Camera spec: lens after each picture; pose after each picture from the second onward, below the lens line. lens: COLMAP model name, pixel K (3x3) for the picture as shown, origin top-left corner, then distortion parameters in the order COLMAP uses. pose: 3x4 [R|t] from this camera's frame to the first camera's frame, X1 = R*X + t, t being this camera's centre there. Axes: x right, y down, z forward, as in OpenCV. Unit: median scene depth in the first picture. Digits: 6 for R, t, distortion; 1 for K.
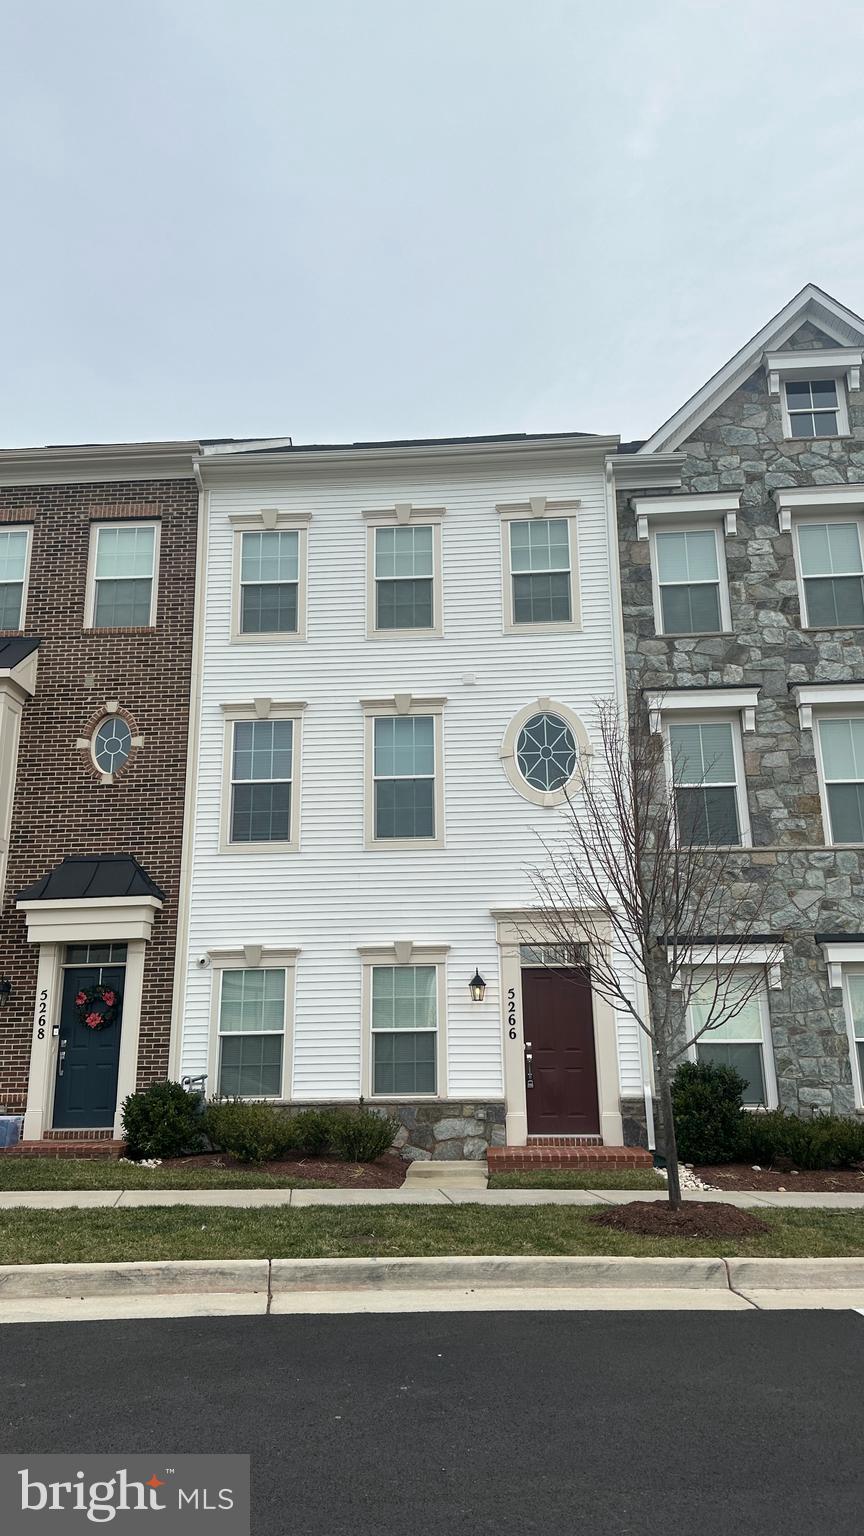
lens RADIAL K [[1108.6, 0, 432.0], [0, 1108.6, 768.0], [0, 0, 1]] dist [0.193101, -0.388603]
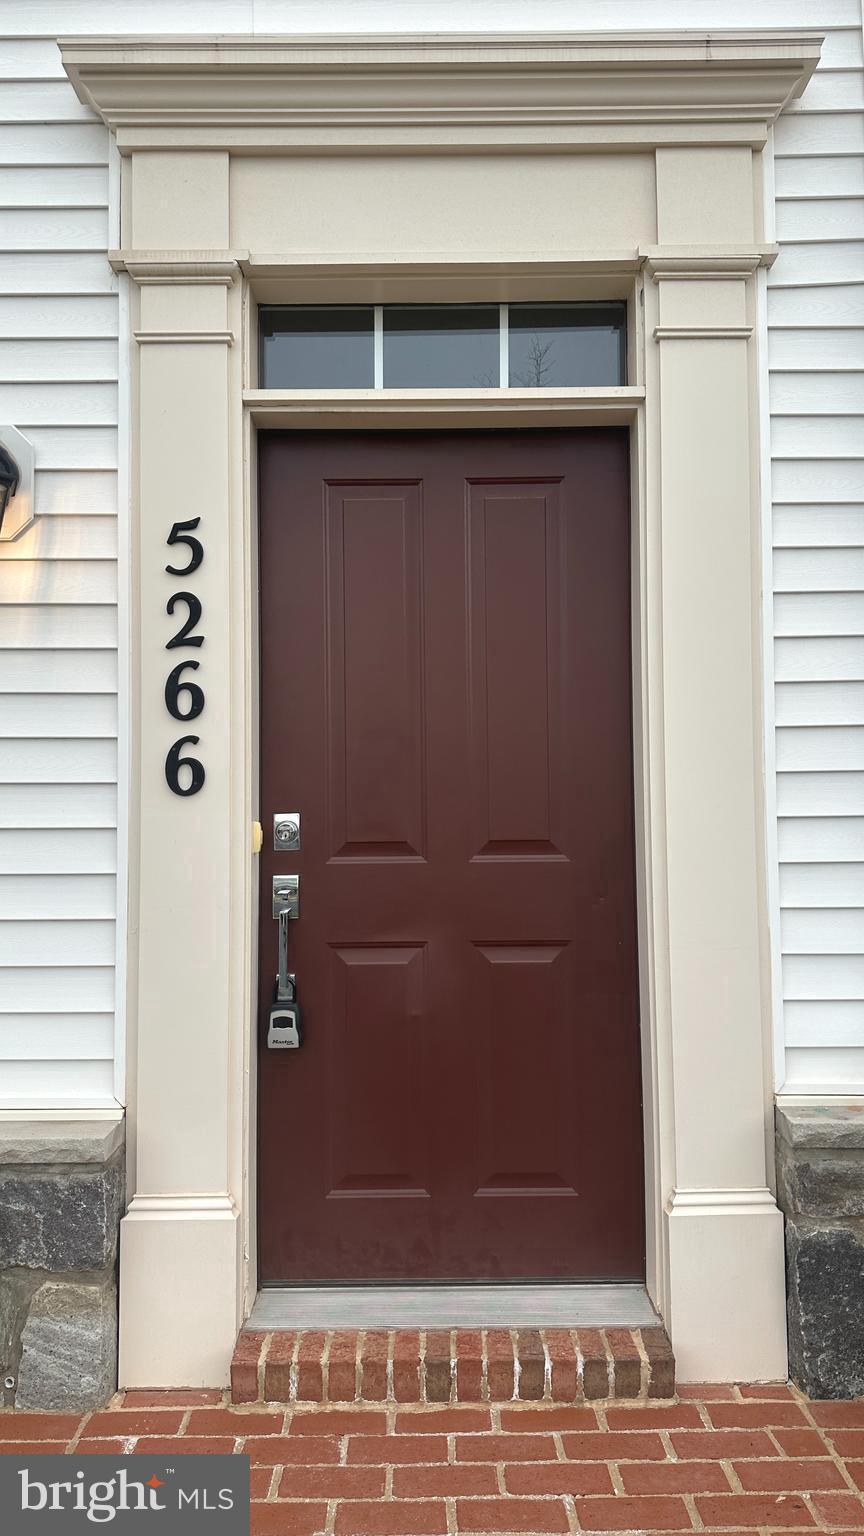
lens RADIAL K [[1108.6, 0, 432.0], [0, 1108.6, 768.0], [0, 0, 1]] dist [0.193101, -0.388603]
pose [[0.996738, 0.006964, 0.080401, 0.094236], [-0.024672, 0.974865, 0.221426, 0.192933], [-0.076838, -0.222687, 0.971857, 0.807523]]
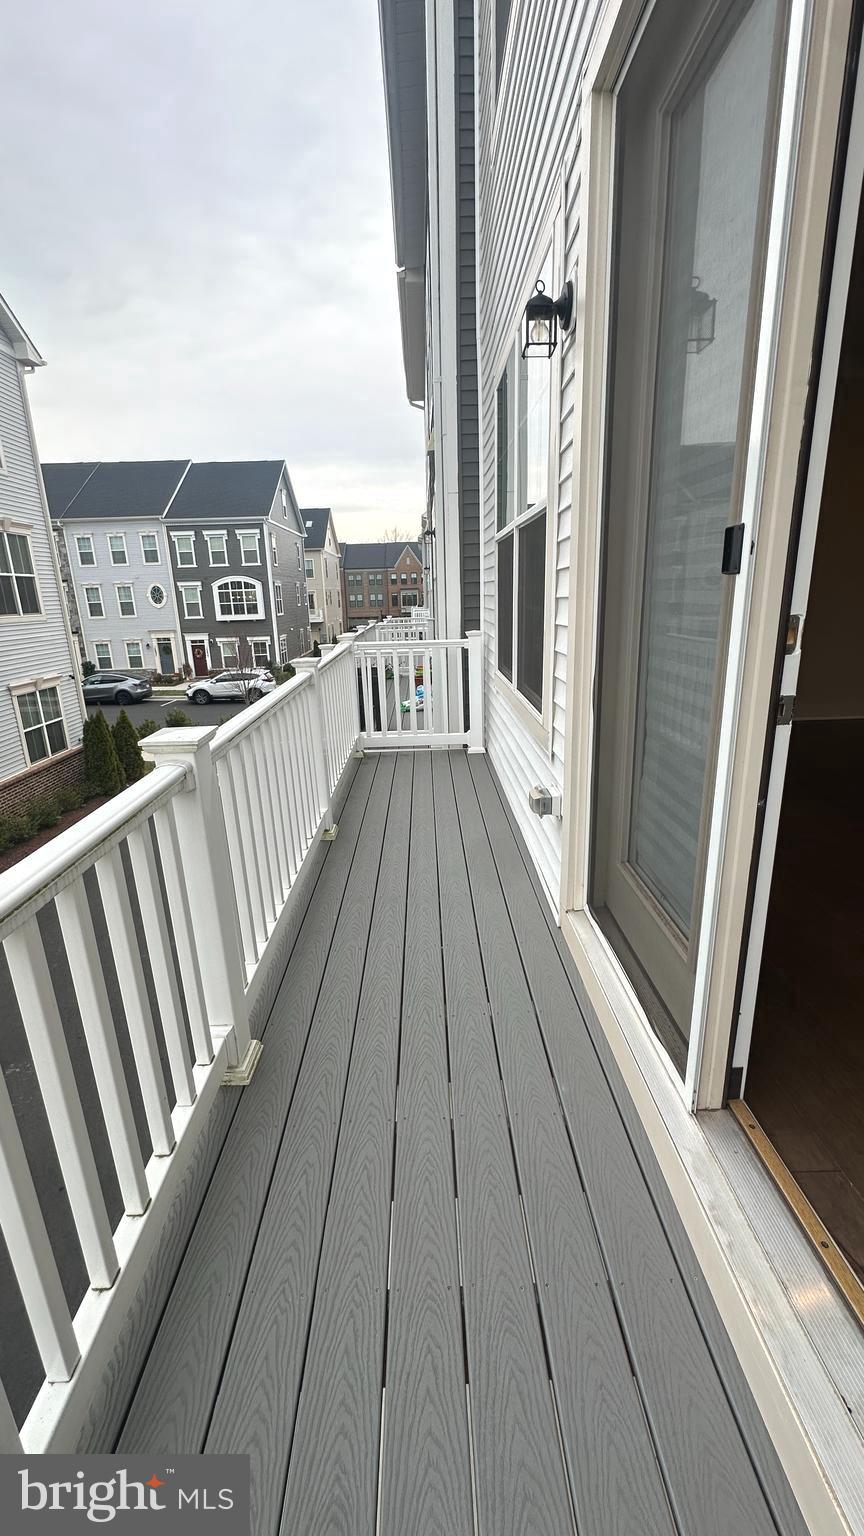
lens RADIAL K [[619.8, 0, 430.3], [0, 619.8, 770.2], [0, 0, 1]] dist [-0.003226, -0.000171]
pose [[0.994848, -0.050569, 0.087866, 1.005324], [-0.004701, 0.842769, 0.538255, -0.820465], [-0.101270, -0.535895, 0.838189, -1.704898]]
